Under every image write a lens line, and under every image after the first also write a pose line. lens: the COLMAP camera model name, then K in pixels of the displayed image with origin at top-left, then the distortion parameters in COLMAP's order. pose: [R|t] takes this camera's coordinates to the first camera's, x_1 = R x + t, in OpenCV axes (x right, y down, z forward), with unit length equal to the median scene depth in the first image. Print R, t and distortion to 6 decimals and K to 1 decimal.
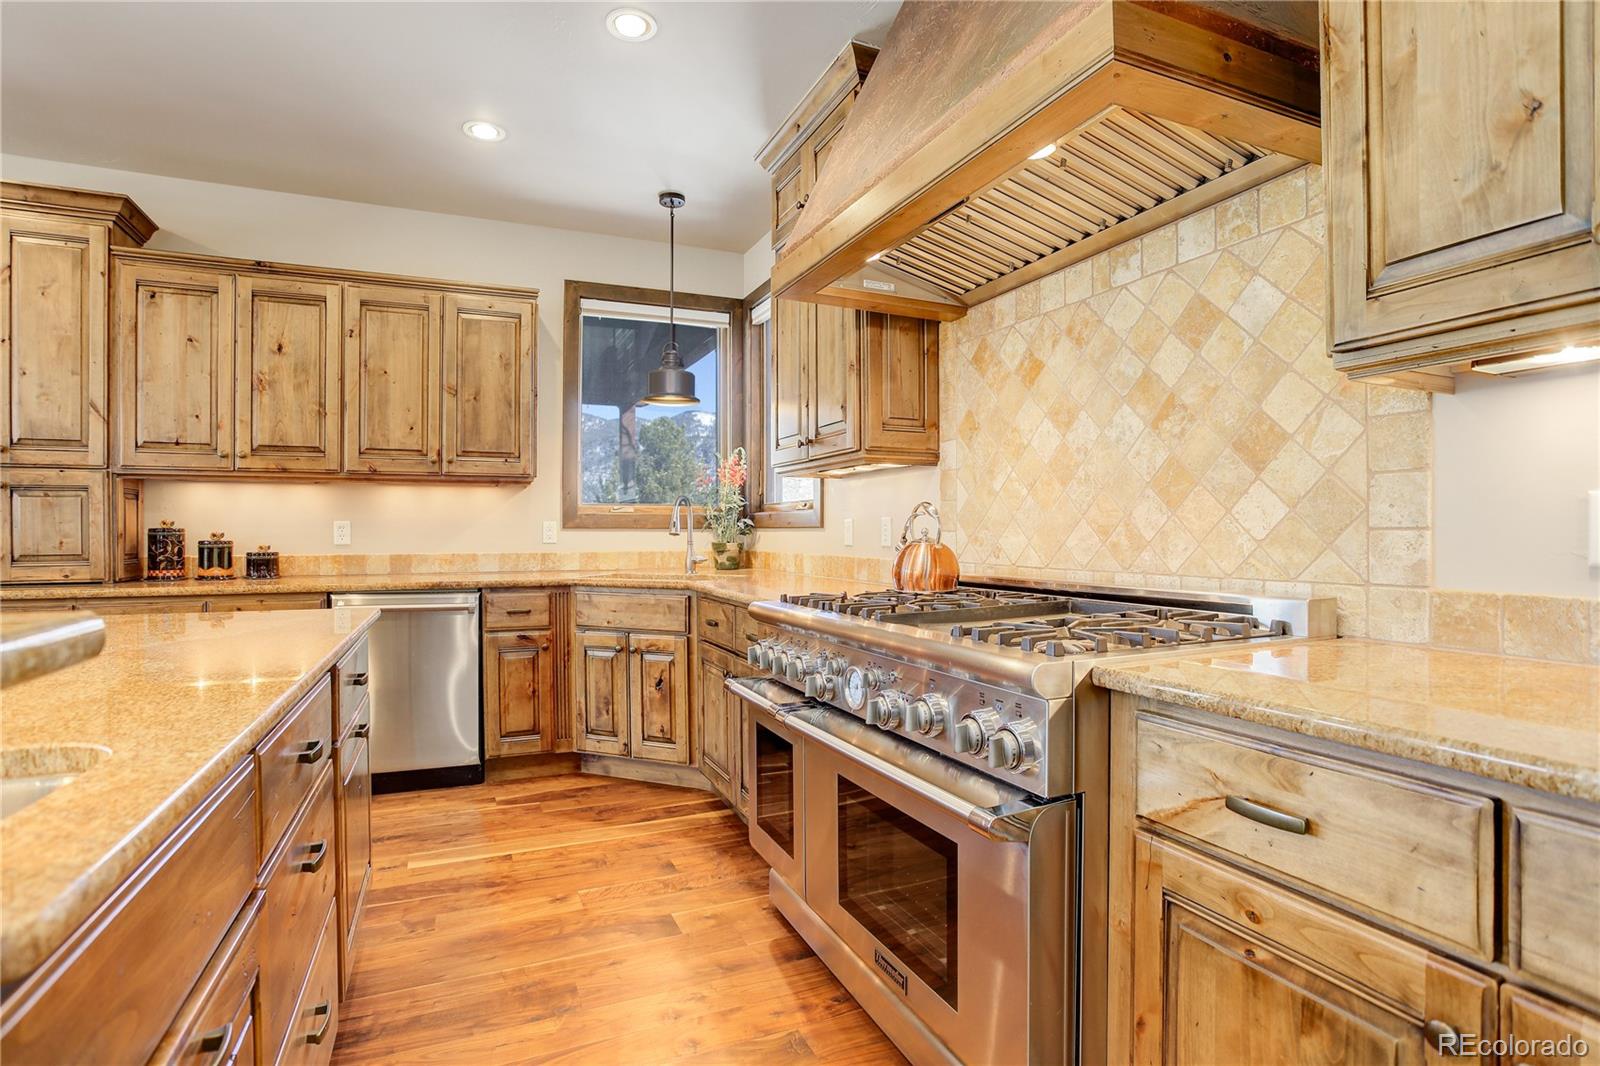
lens RADIAL K [[780.7, 0, 791.3], [0, 780.7, 530.2], [0, 0, 1]] dist [-0.070249, 0.023544]
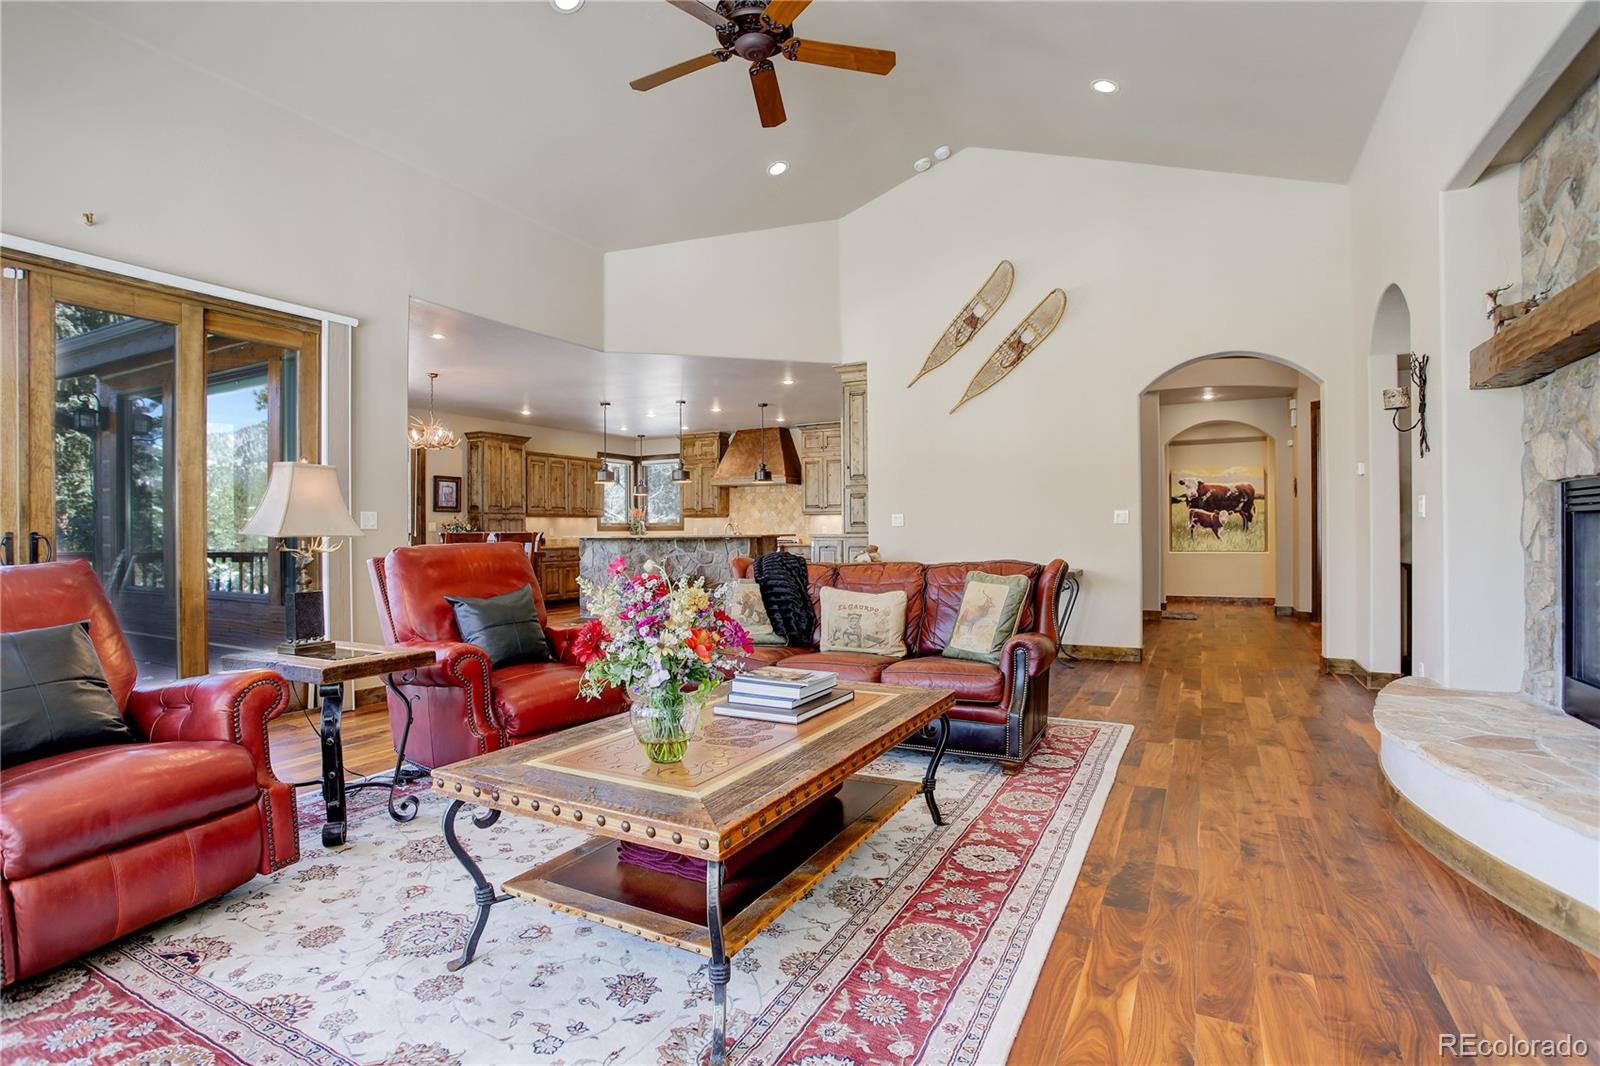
lens RADIAL K [[780.7, 0, 780.8], [0, 780.7, 530.6], [0, 0, 1]] dist [-0.070249, 0.023544]
pose [[0.791460, -0.002061, 0.611217, -3.065203], [0.004336, 0.999988, -0.002243, 0.013394], [-0.611205, 0.004426, 0.791460, -3.681570]]
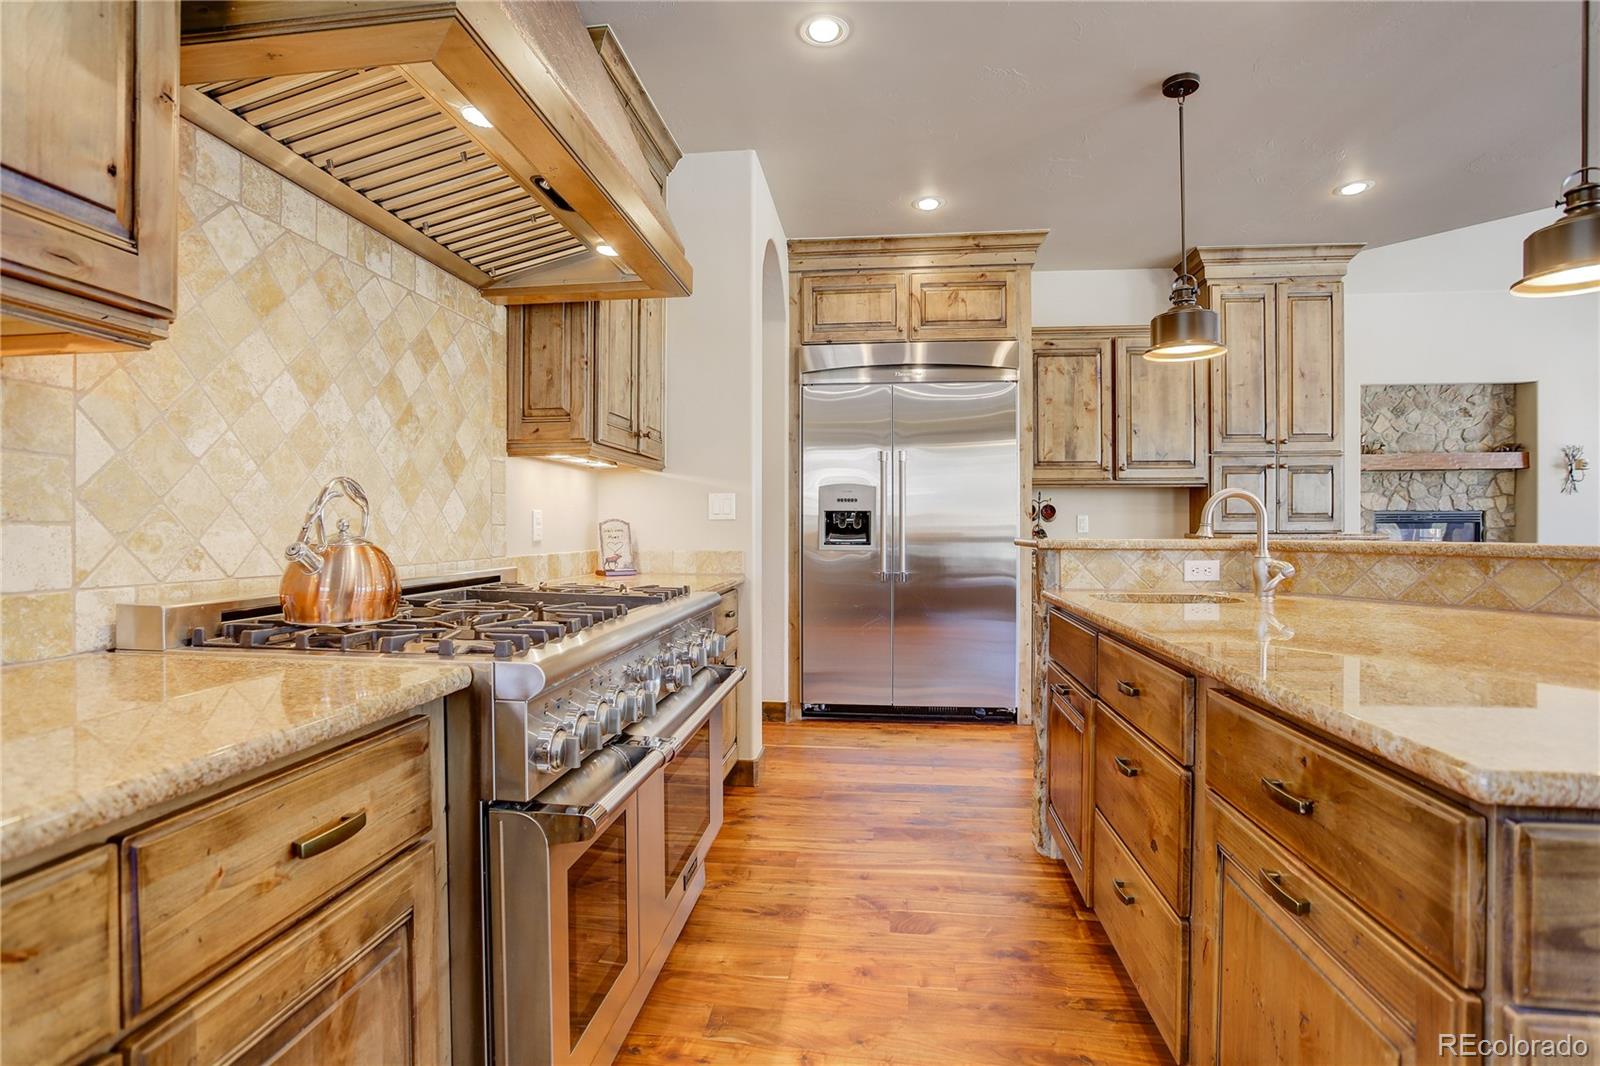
lens RADIAL K [[780.7, 0, 772.8], [0, 780.7, 536.2], [0, 0, 1]] dist [-0.070249, 0.023544]
pose [[-0.853058, -0.001834, 0.521813, -0.447363], [0.002640, 0.999966, 0.007832, 0.007757], [-0.521809, 0.008059, -0.853024, 1.383690]]
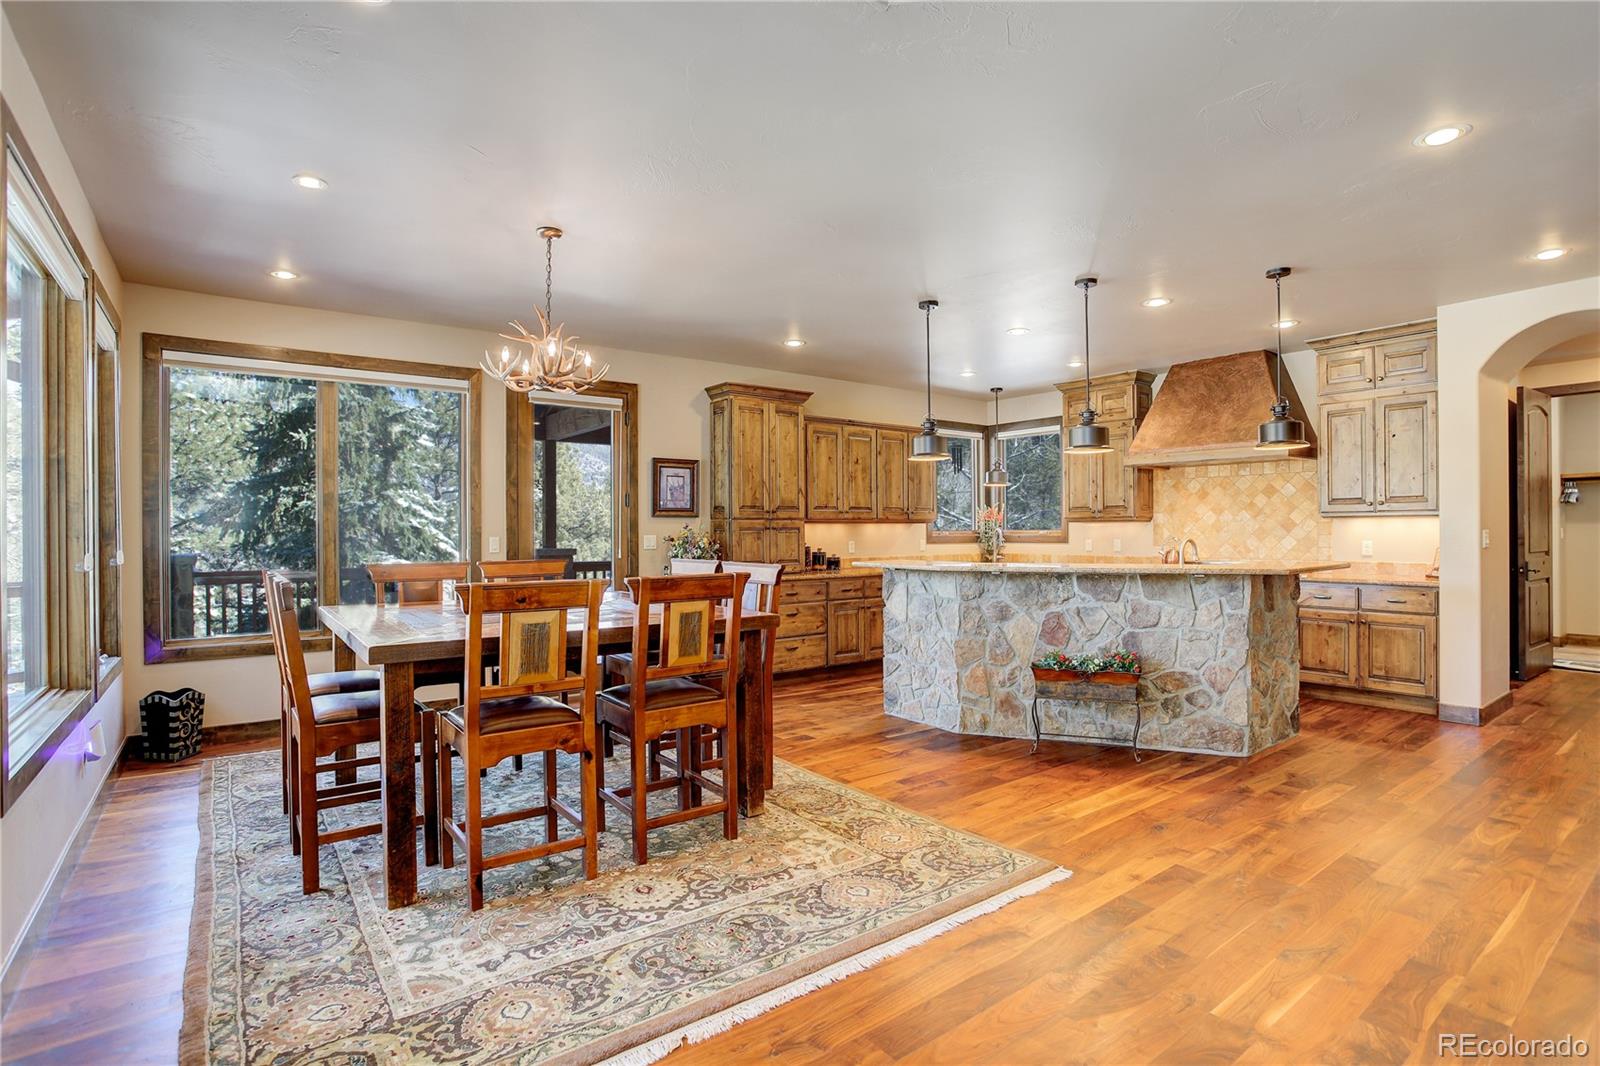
lens RADIAL K [[780.7, 0, 794.8], [0, 780.7, 528.9], [0, 0, 1]] dist [-0.070249, 0.023544]
pose [[0.972871, -0.002656, 0.231334, -2.033516], [0.003127, 0.999994, -0.001668, -0.071084], [-0.231328, 0.002346, 0.972873, -1.636321]]
